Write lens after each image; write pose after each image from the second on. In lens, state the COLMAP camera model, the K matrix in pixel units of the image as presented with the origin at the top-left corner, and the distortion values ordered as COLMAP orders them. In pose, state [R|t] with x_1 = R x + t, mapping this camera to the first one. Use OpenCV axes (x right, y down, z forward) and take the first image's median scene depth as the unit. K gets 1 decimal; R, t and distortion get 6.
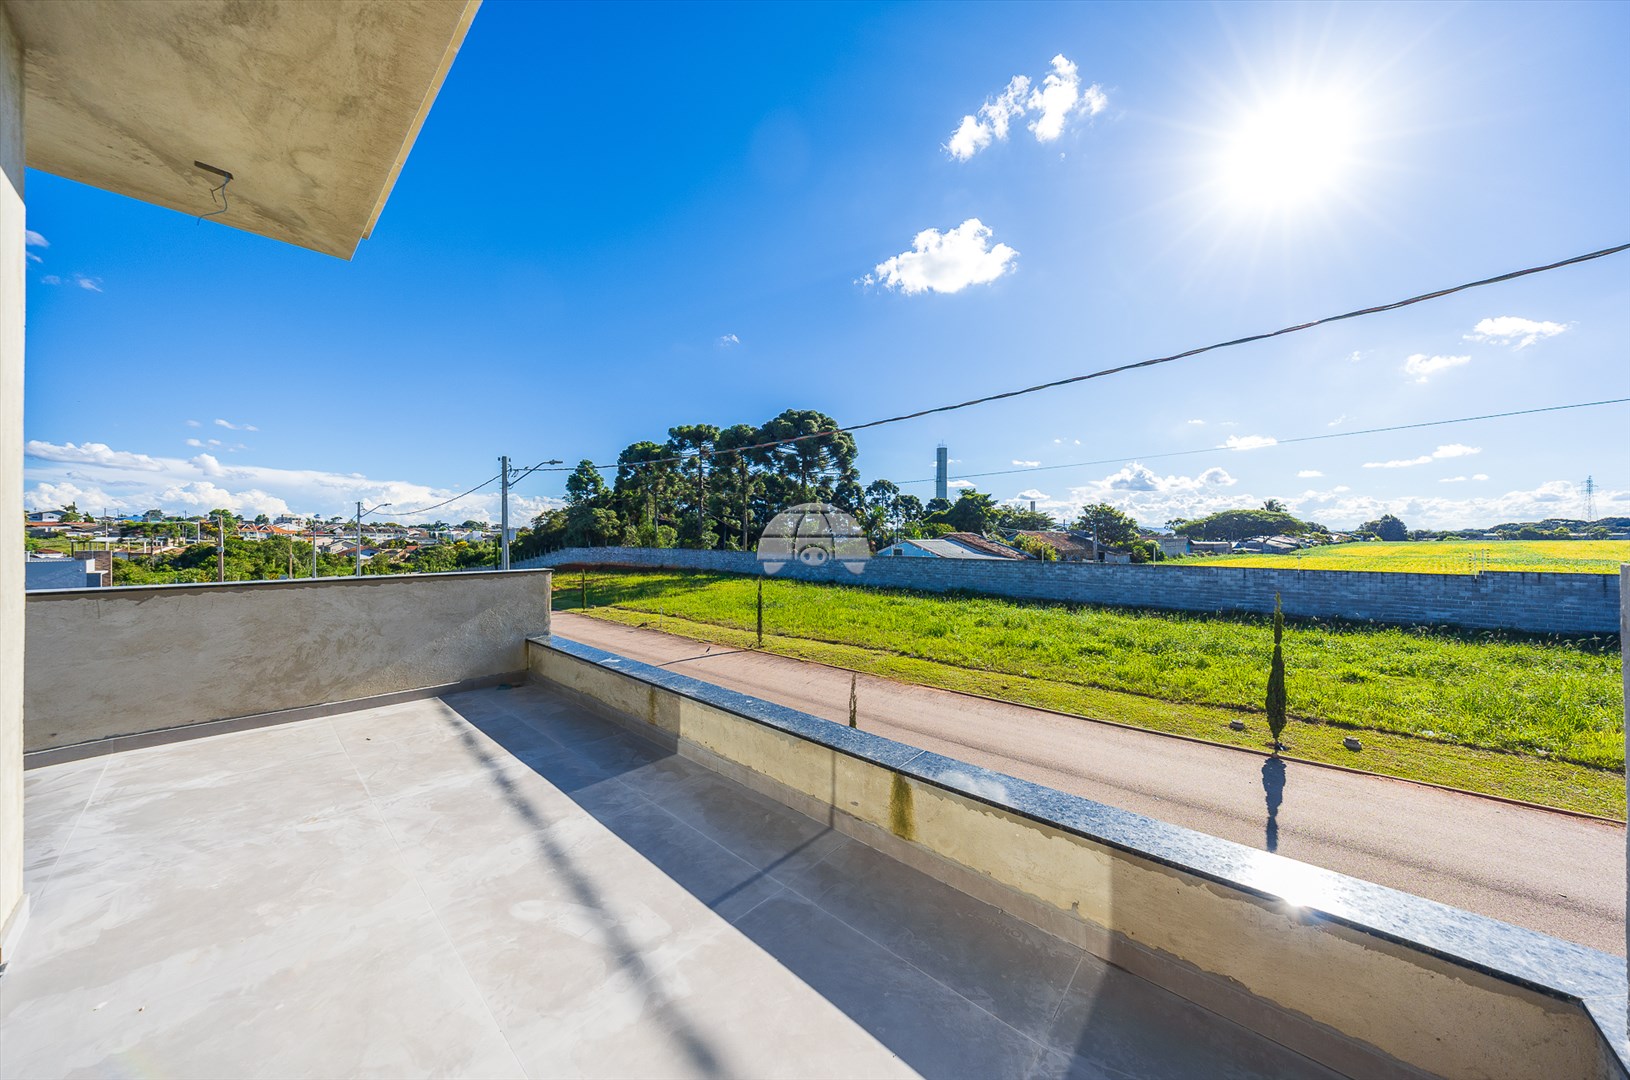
lens RADIAL K [[531.6, 0, 812.0], [0, 531.6, 531.5], [0, 0, 1]] dist [-0.009005, -0.000102]
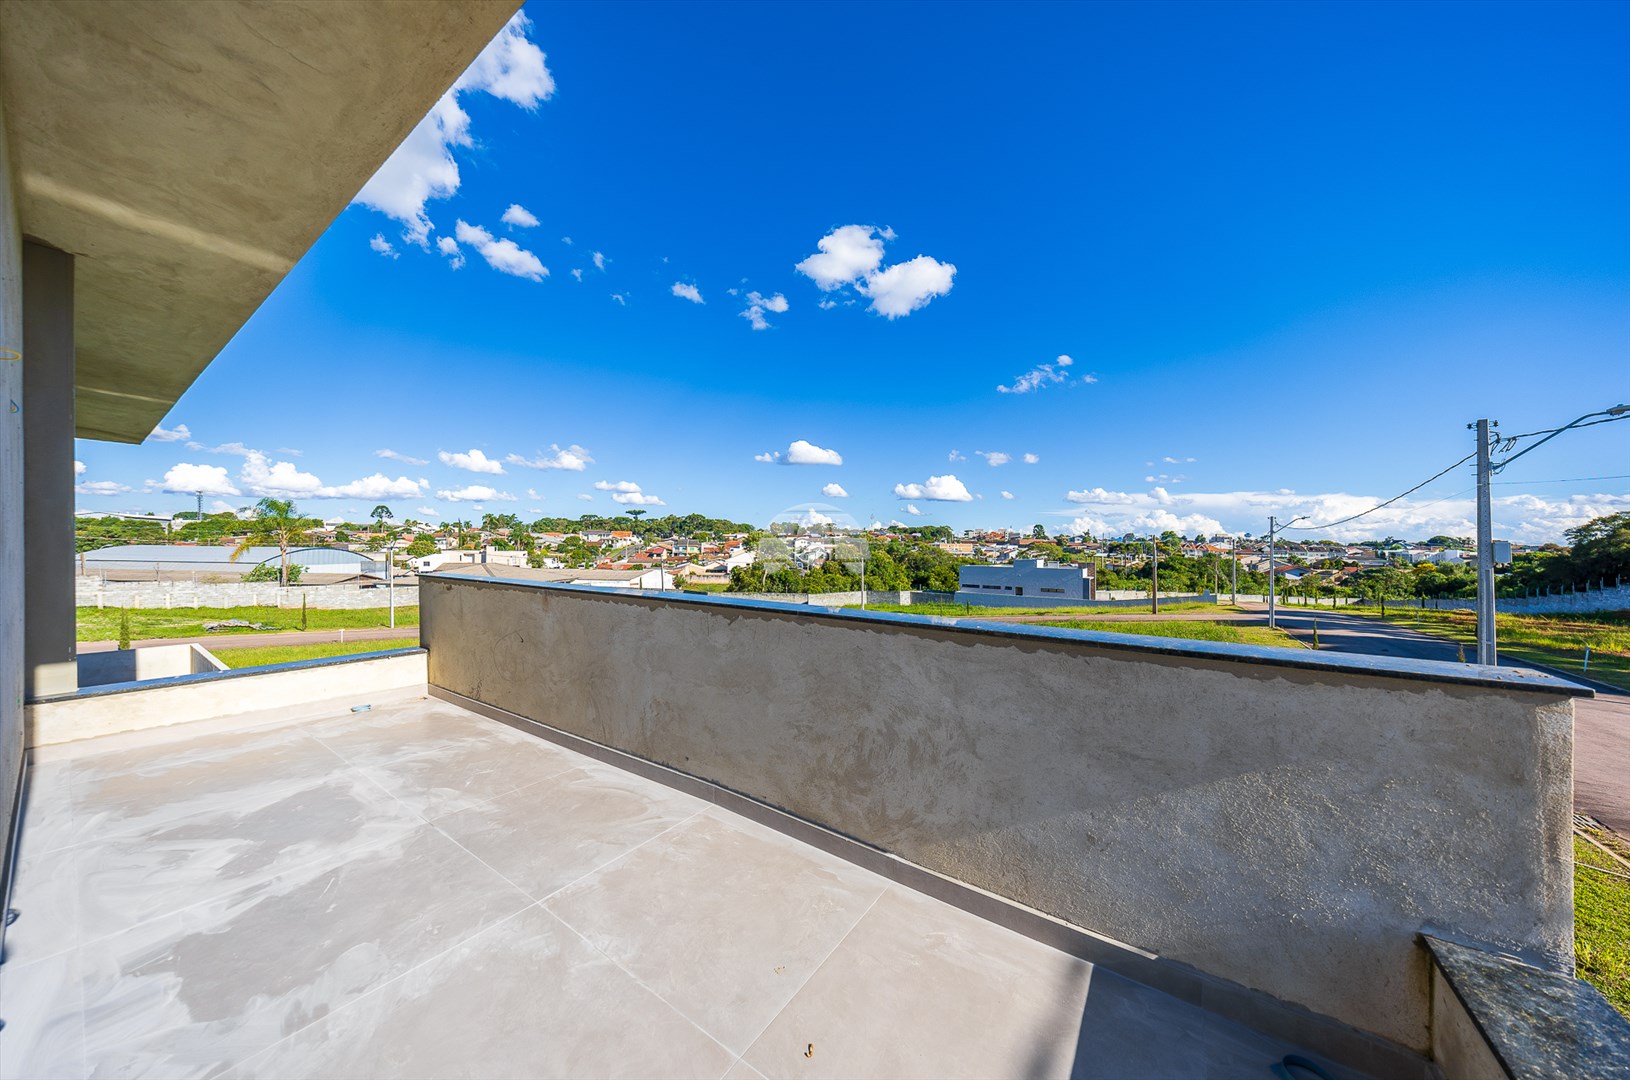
lens RADIAL K [[517.0, 0, 827.3], [0, 517.0, 542.4], [0, 0, 1]] dist [-0.008033, 0.001710]
pose [[0.116334, -0.011831, -0.993140, -0.042239], [-0.004427, 0.999913, -0.012430, 0.002124], [0.993200, 0.005843, 0.116272, 0.089038]]
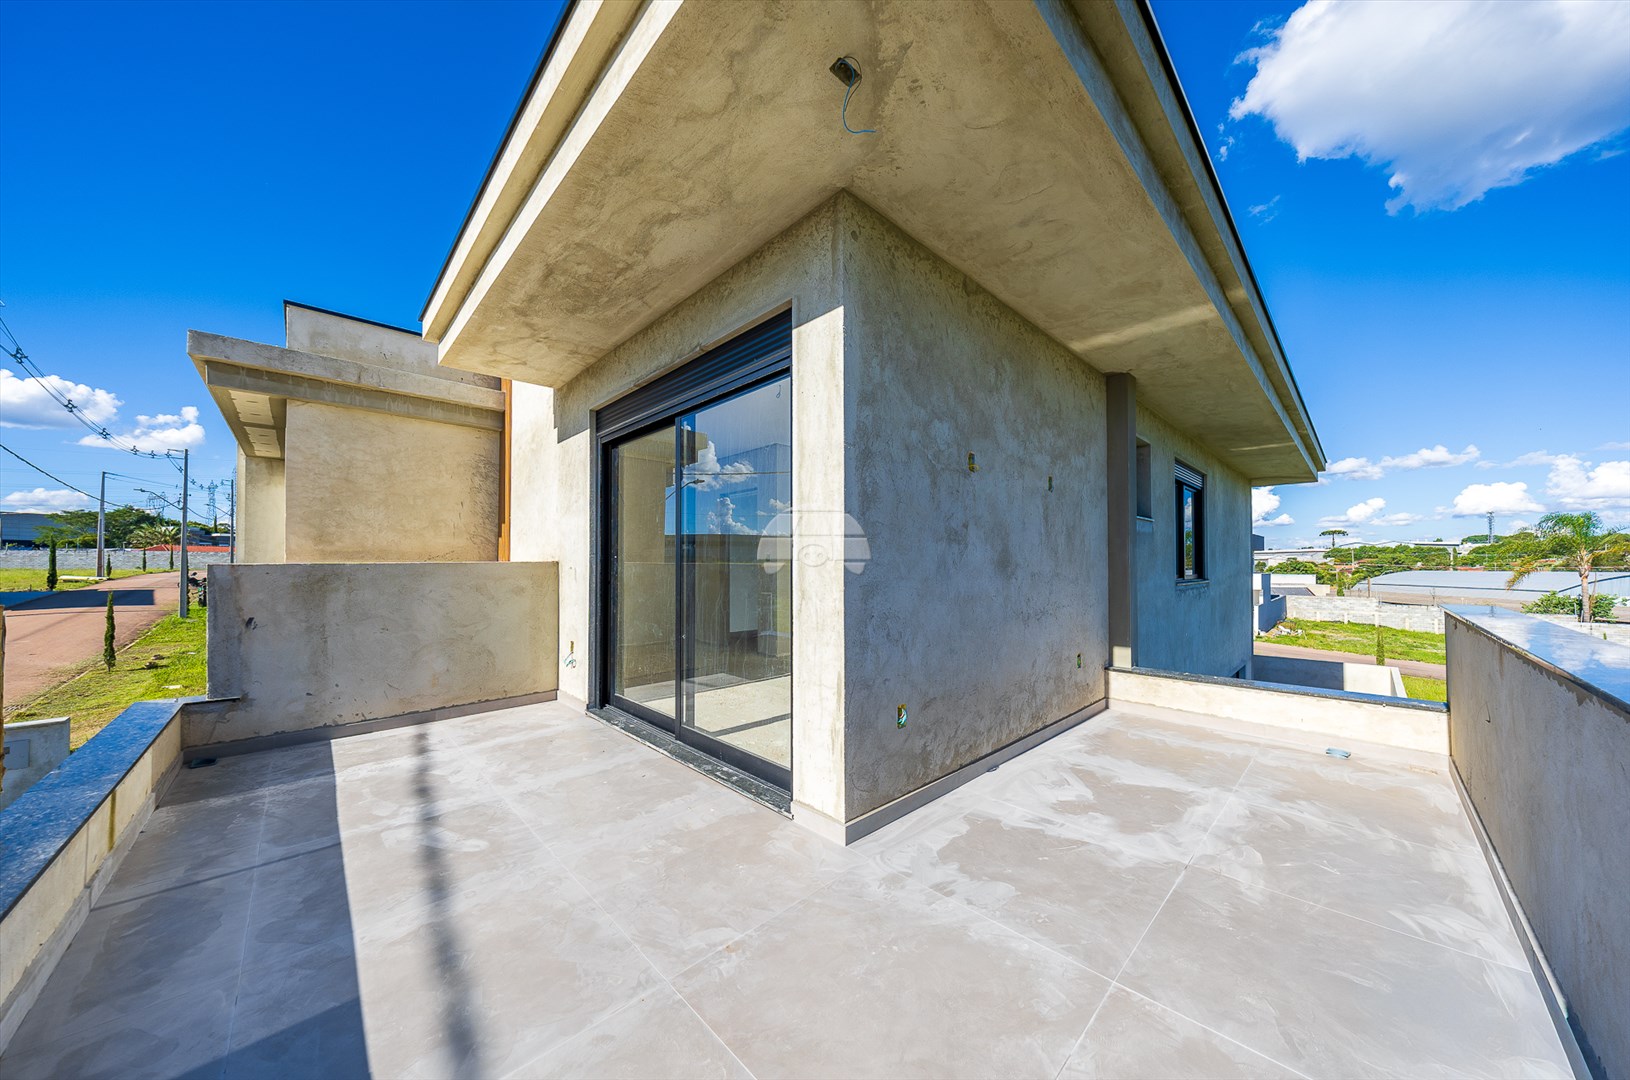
lens RADIAL K [[547.0, 0, 806.2], [0, 547.0, 562.9], [0, 0, 1]] dist [0.000688, 0.000000]
pose [[-0.995910, -0.000721, 0.090349, -0.073739], [-0.001882, 0.999917, -0.012759, 0.002610], [-0.090333, -0.012876, -0.995828, 0.114387]]
